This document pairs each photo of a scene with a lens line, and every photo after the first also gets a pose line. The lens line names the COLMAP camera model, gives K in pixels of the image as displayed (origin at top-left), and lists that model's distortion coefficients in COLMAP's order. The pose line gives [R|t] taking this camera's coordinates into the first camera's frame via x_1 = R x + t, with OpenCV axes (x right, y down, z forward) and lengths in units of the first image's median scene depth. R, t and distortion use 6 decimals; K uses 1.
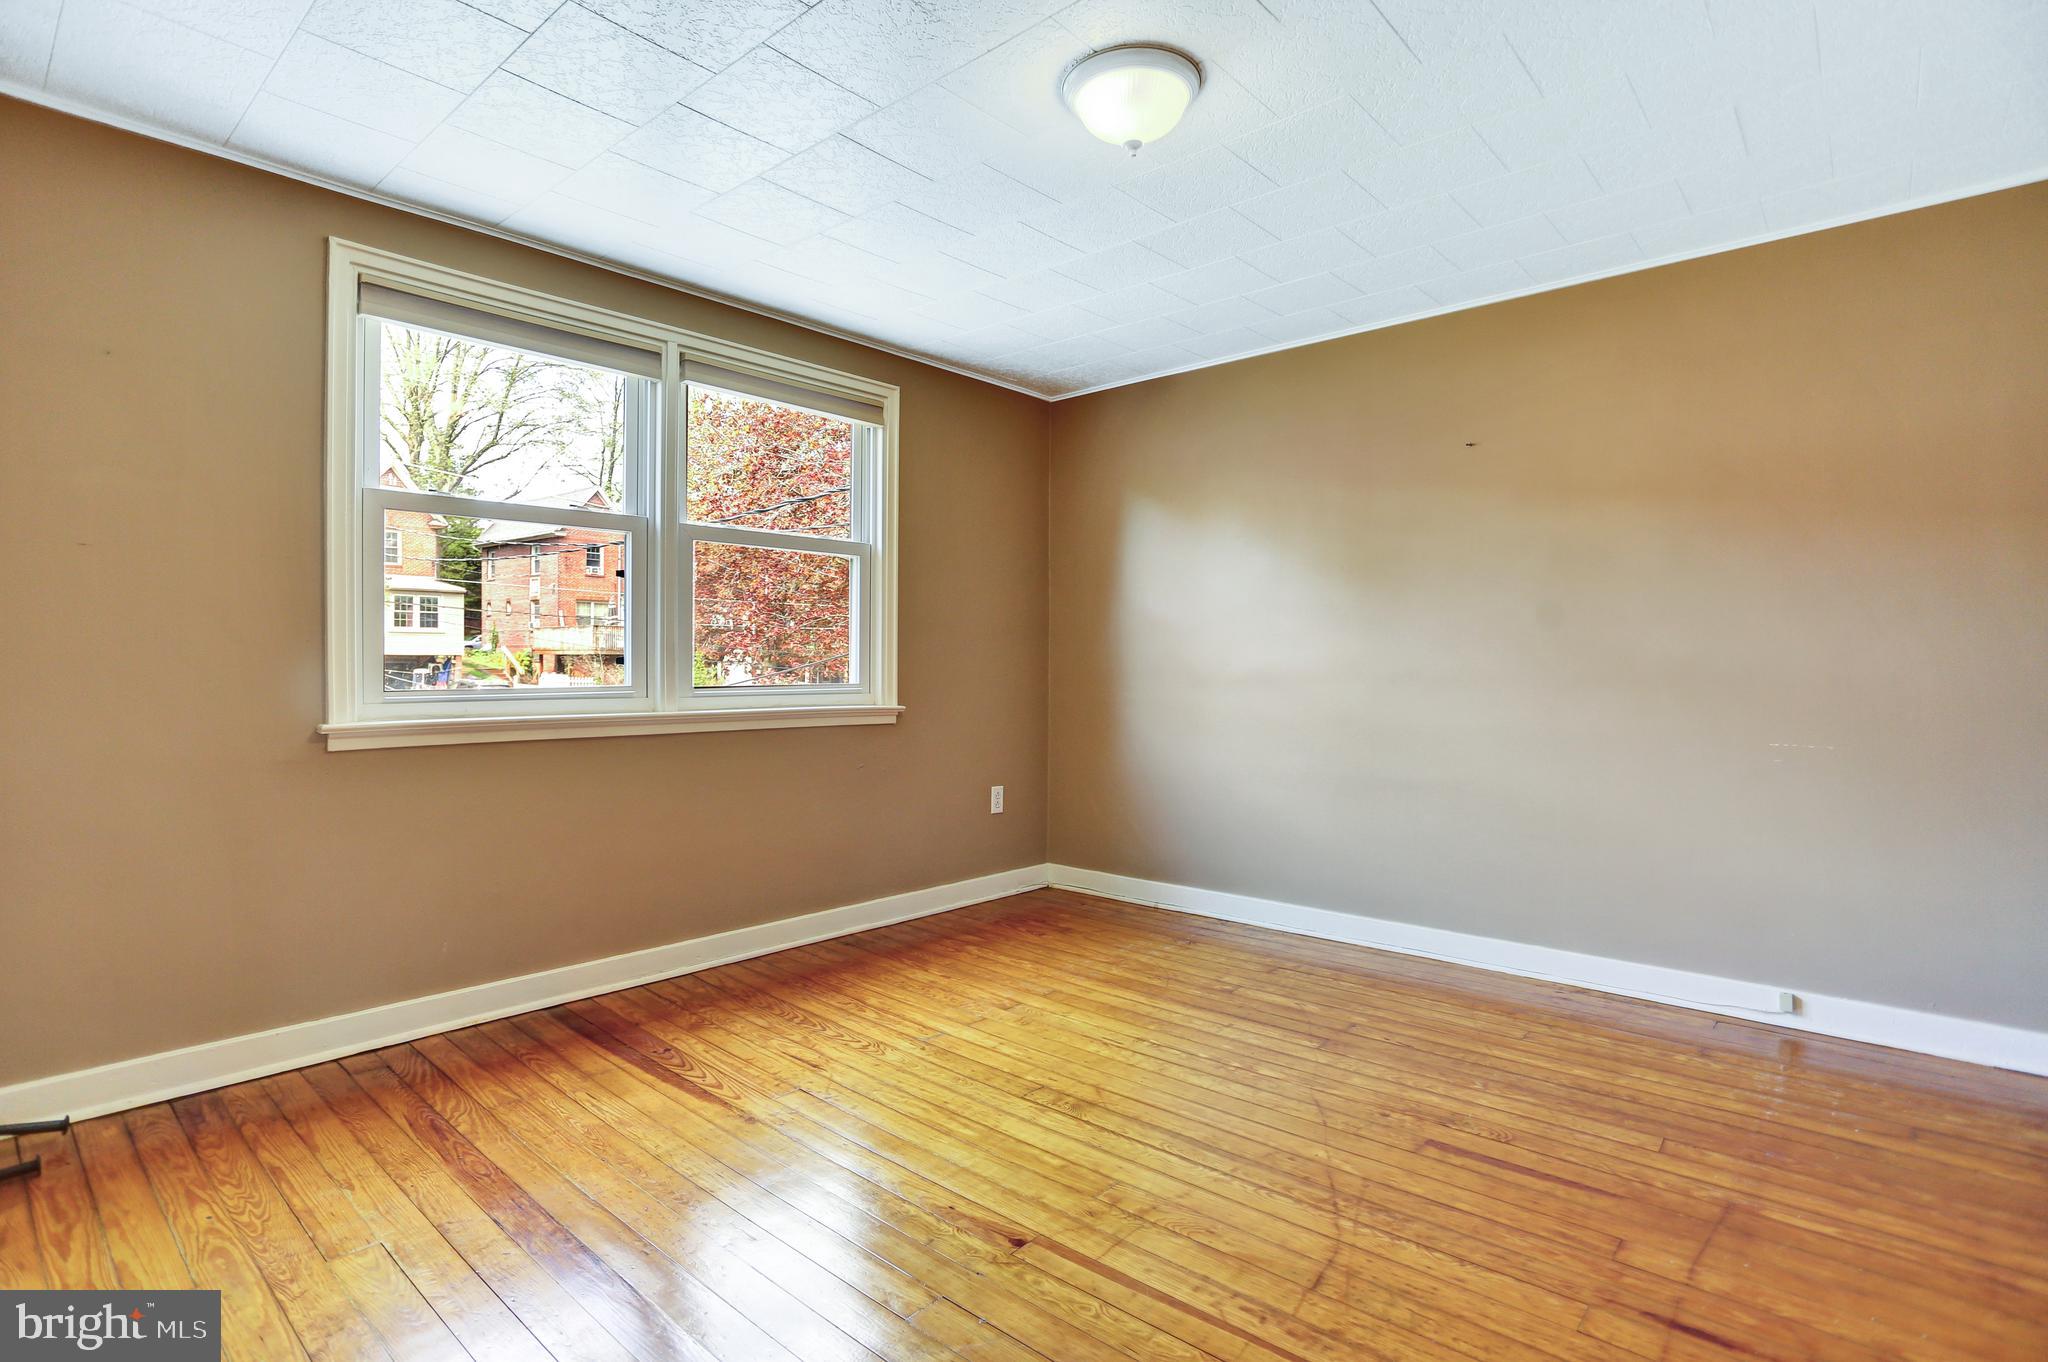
lens RADIAL K [[1010.1, 0, 1048.7], [0, 1010.1, 675.8], [0, 0, 1]] dist [-0.062159, 0.021244]
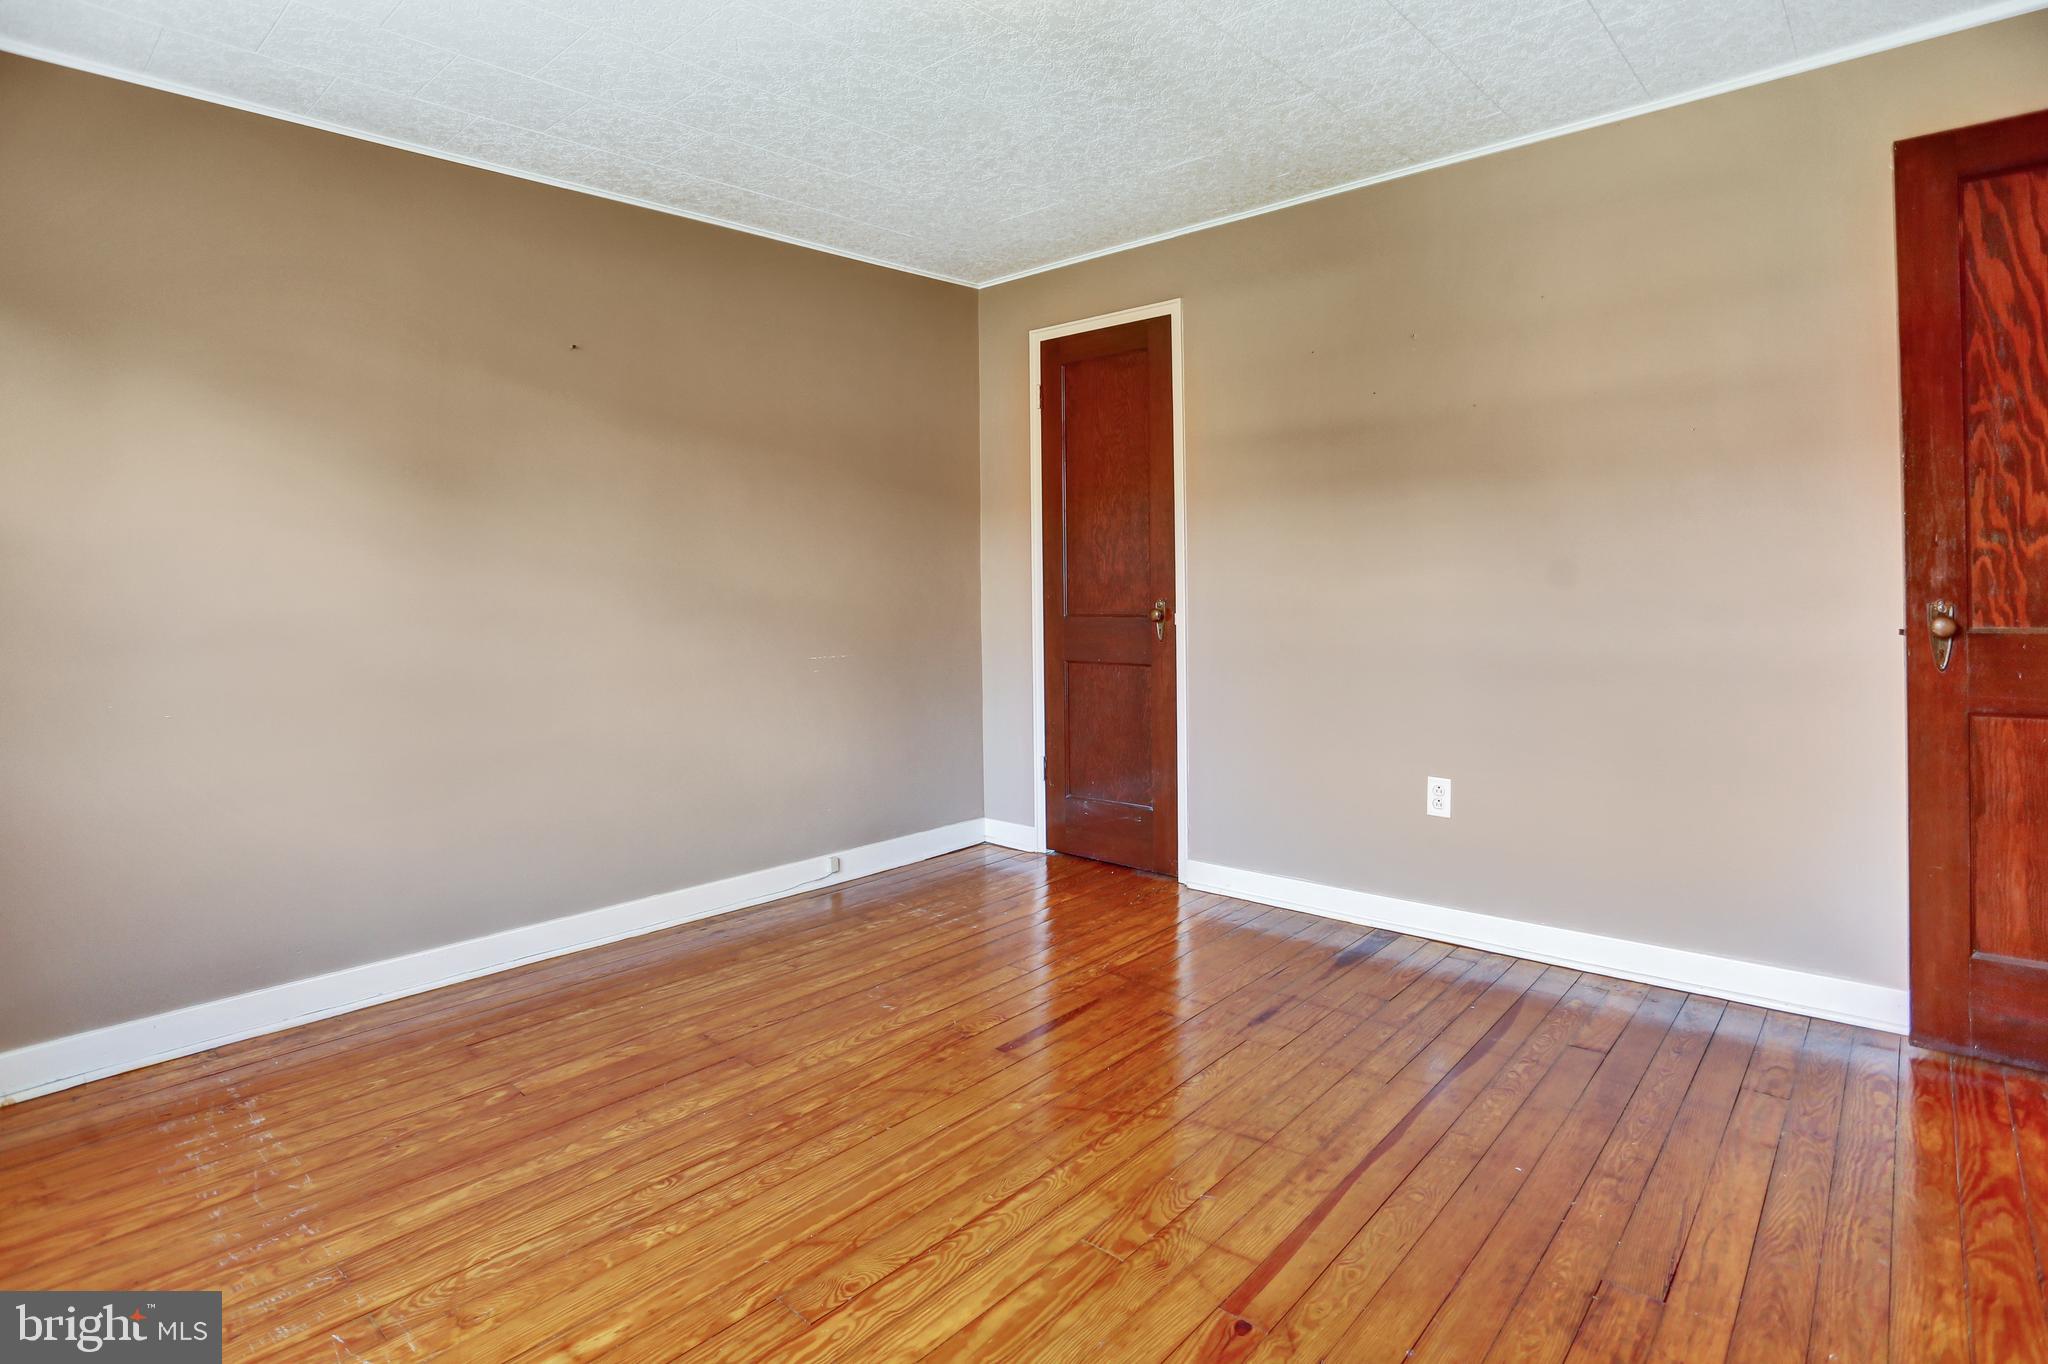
lens RADIAL K [[1010.1, 0, 1005.4], [0, 1010.1, 603.2], [0, 0, 1]] dist [-0.062159, 0.021244]
pose [[0.040256, -0.015744, 0.999065, -0.604408], [0.026963, 0.999529, 0.014665, -0.015411], [-0.998826, 0.026348, 0.040662, 0.854841]]
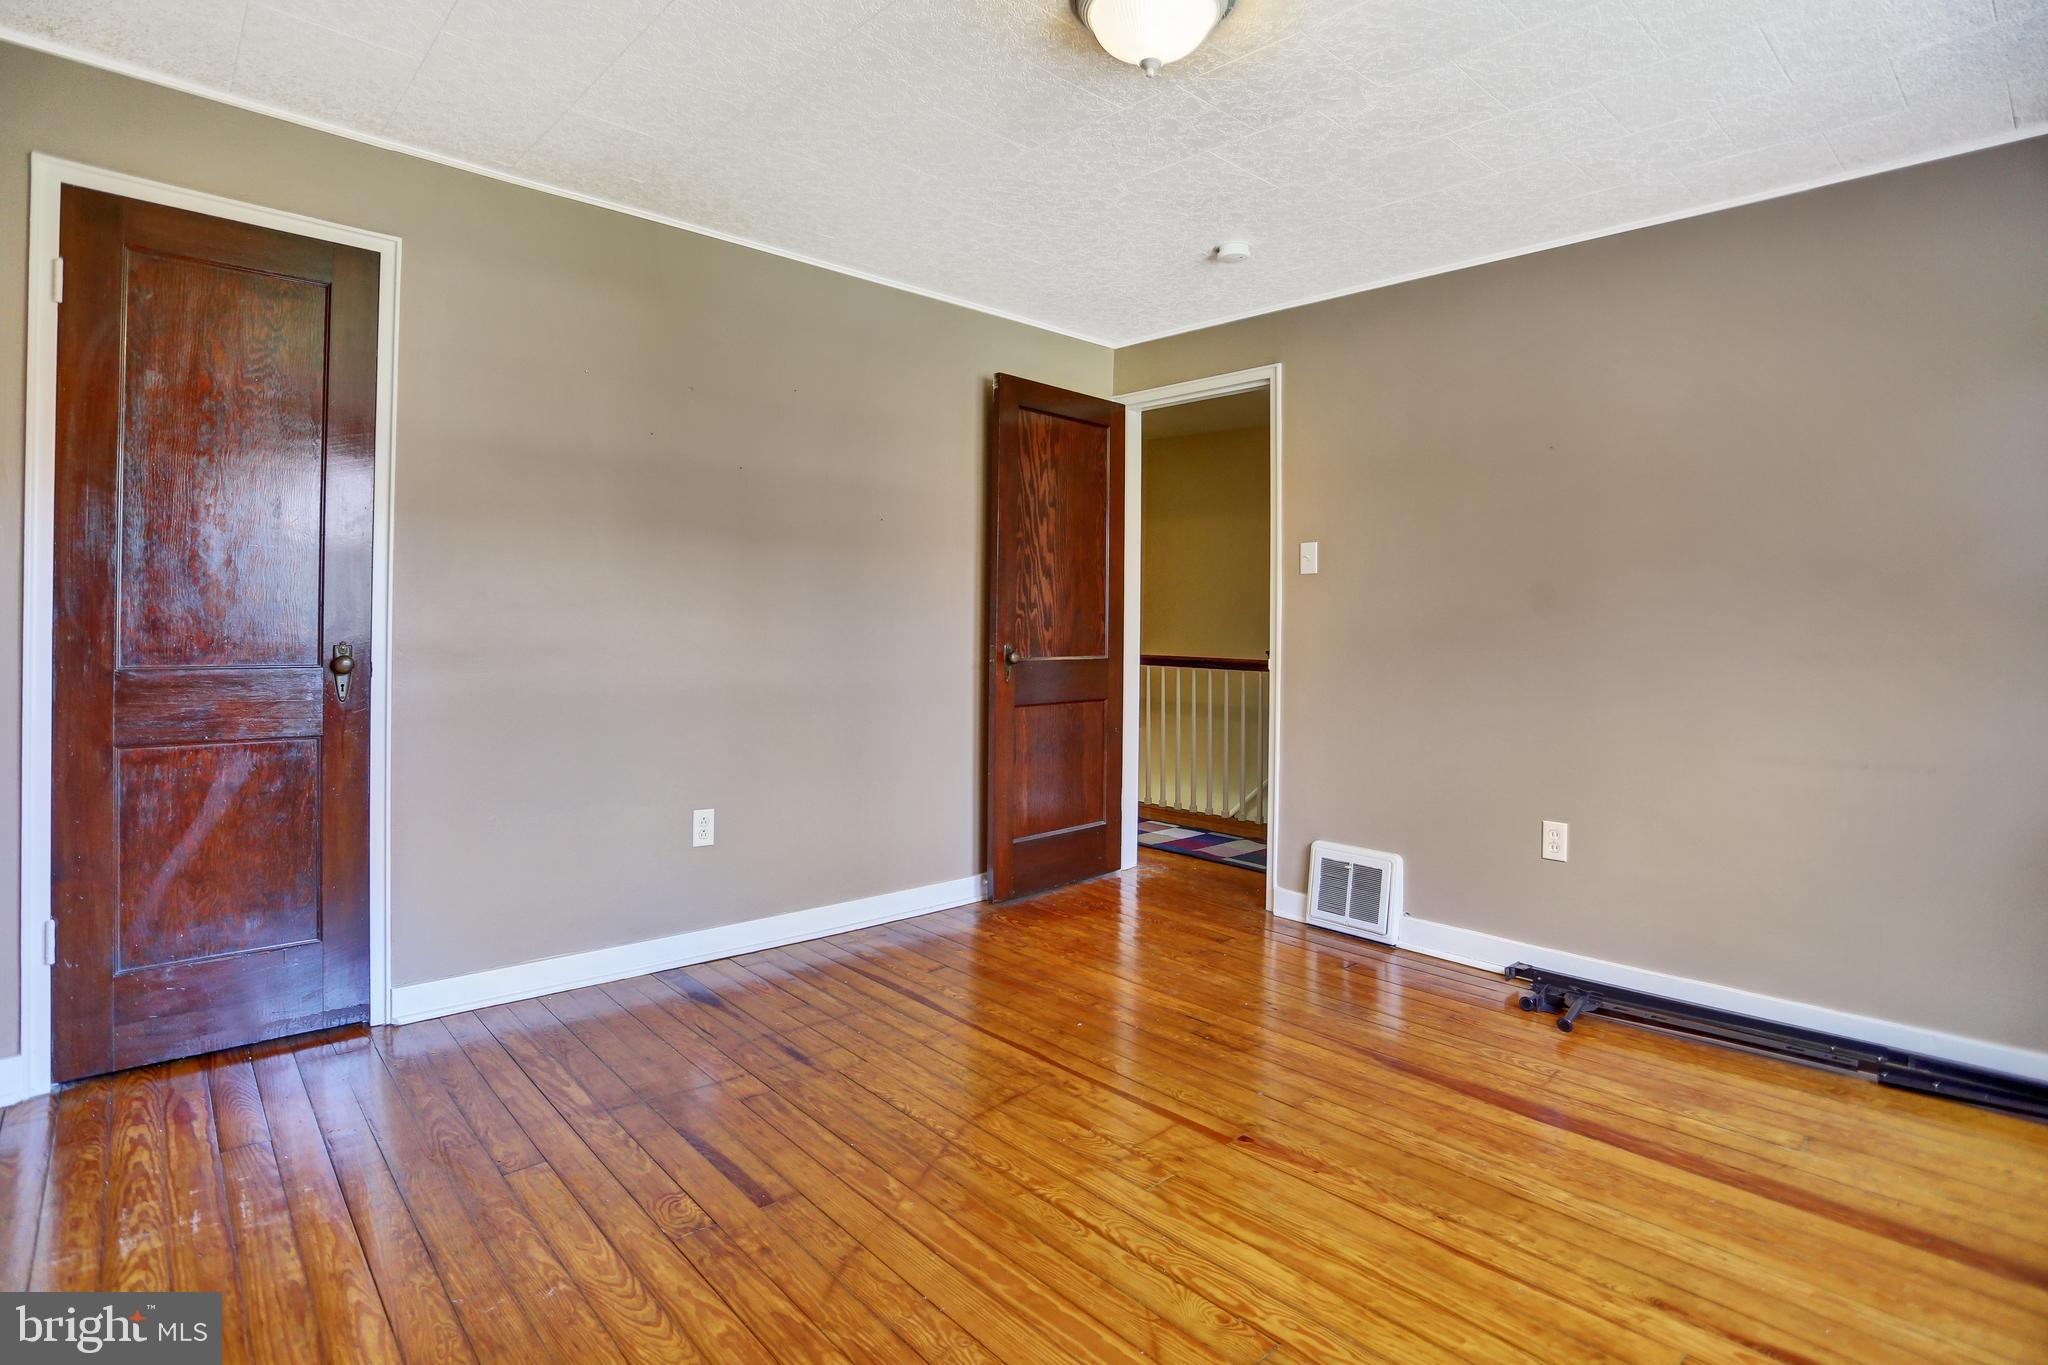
lens RADIAL K [[1010.1, 0, 1024.1], [0, 1010.1, 632.8], [0, 0, 1]] dist [-0.062159, 0.021244]
pose [[-0.989905, -0.013249, 0.141109, 0.051600], [-0.010945, 0.999794, 0.017089, -0.025846], [-0.141306, 0.015372, -0.989847, 1.625532]]
